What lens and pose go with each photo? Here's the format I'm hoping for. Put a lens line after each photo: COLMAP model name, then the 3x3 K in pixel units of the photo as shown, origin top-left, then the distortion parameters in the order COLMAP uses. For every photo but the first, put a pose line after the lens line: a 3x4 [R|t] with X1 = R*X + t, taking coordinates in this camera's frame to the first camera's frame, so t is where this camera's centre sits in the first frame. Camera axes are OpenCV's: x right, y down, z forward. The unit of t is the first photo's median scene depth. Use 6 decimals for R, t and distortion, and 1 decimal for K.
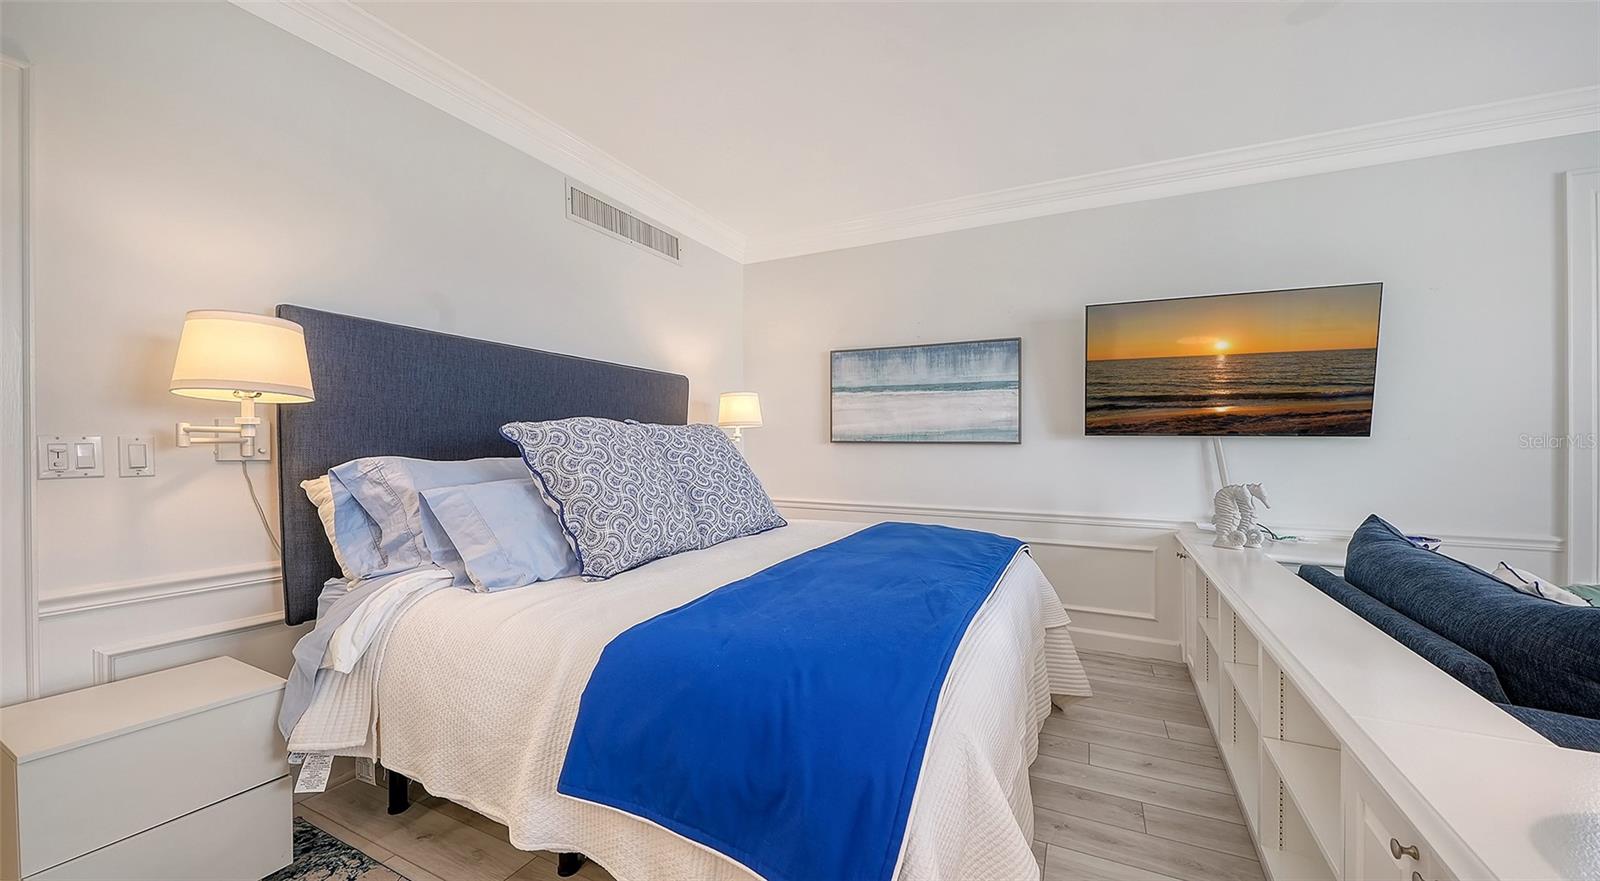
lens RADIAL K [[588.6, 0, 807.3], [0, 588.6, 449.8], [0, 0, 1]] dist [0.000672, -0.003254]
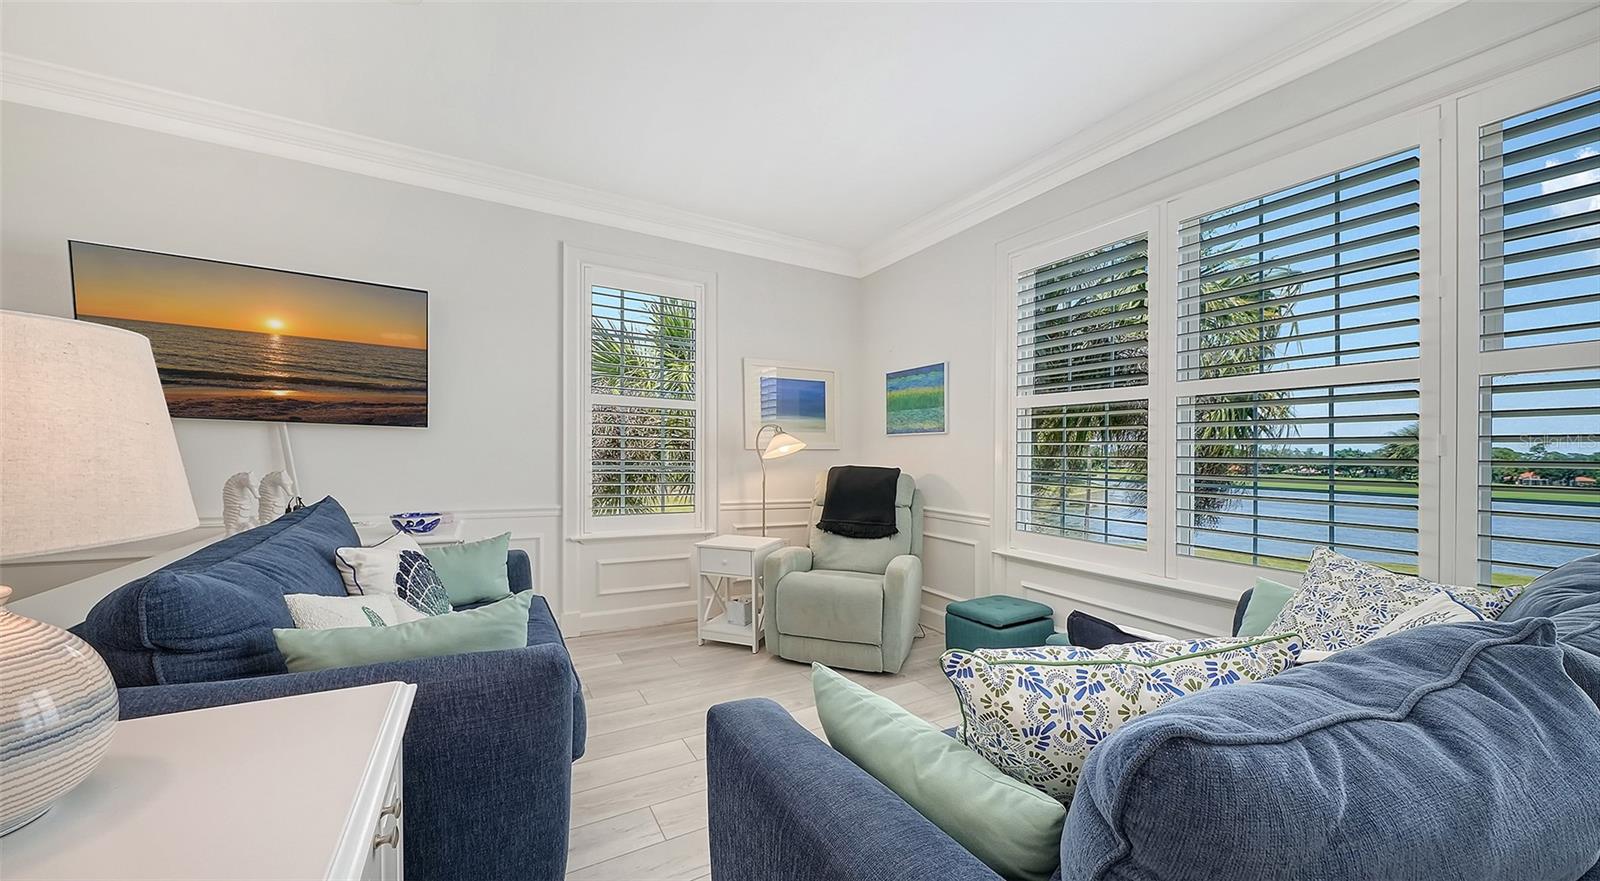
lens RADIAL K [[558.4, 0, 800.6], [0, 558.4, 449.9], [0, 0, 1]] dist [-0.000353, 0.000012]
pose [[0.558782, 0.011078, 0.829240, 0.435306], [-0.013951, 0.999895, -0.003957, 0.014013], [-0.829197, -0.009357, 0.558878, -0.186444]]
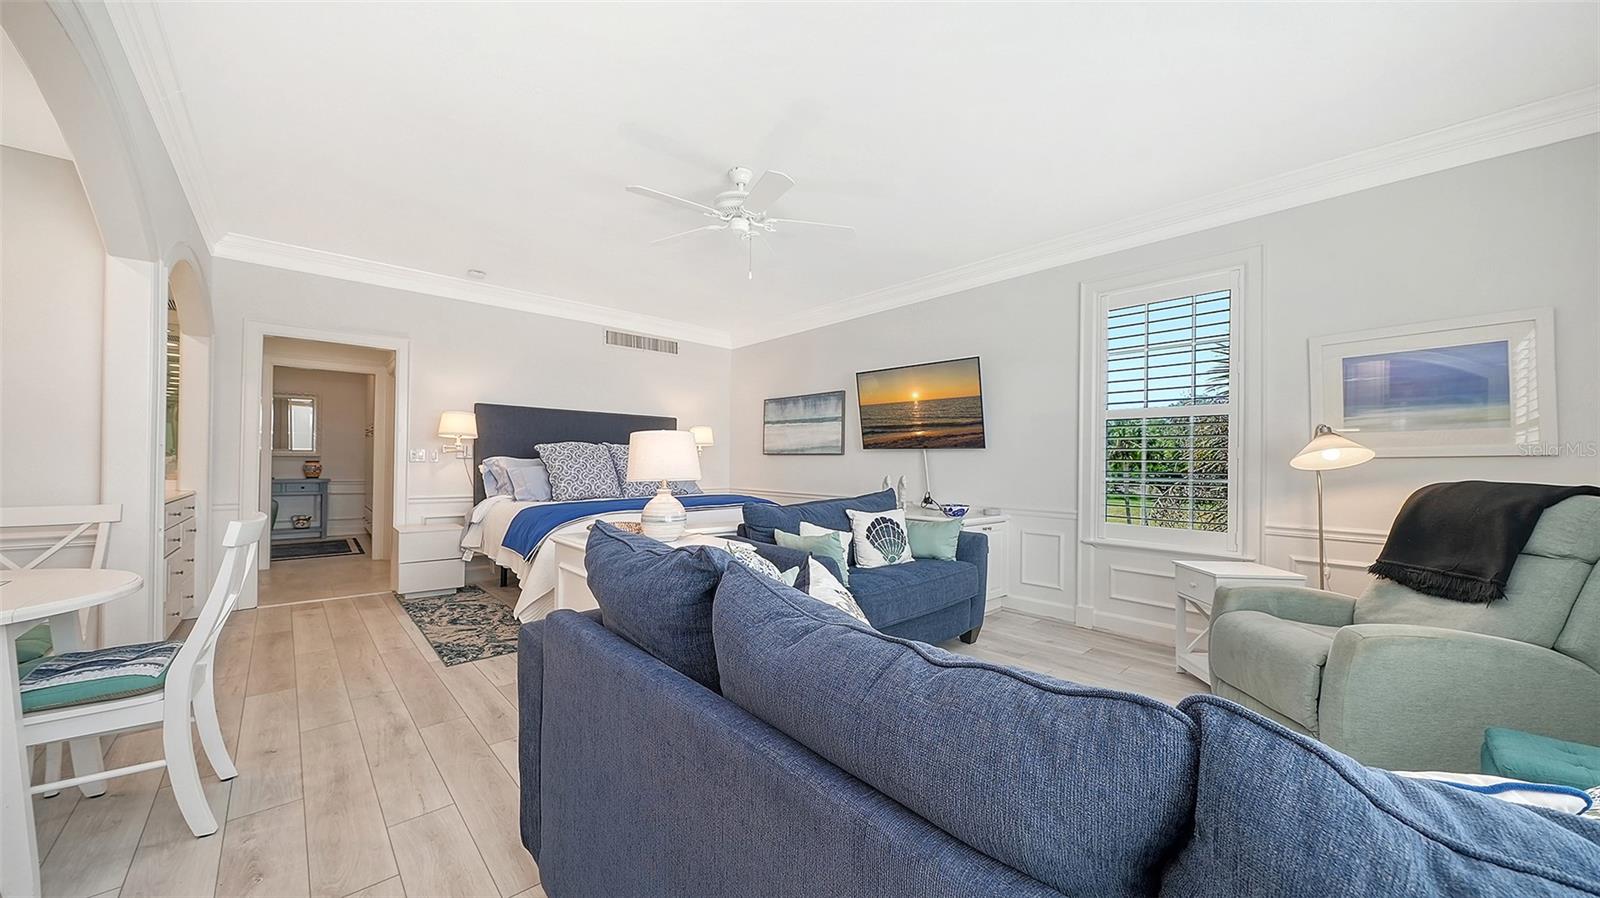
lens RADIAL K [[546.9, 0, 798.1], [0, 546.9, 458.0], [0, 0, 1]] dist [-0.000867, 0.000004]
pose [[0.936118, 0.001144, -0.351683, 0.936955], [-0.006721, 0.999870, -0.014636, 0.027674], [0.351621, 0.016065, 0.936005, -0.581023]]
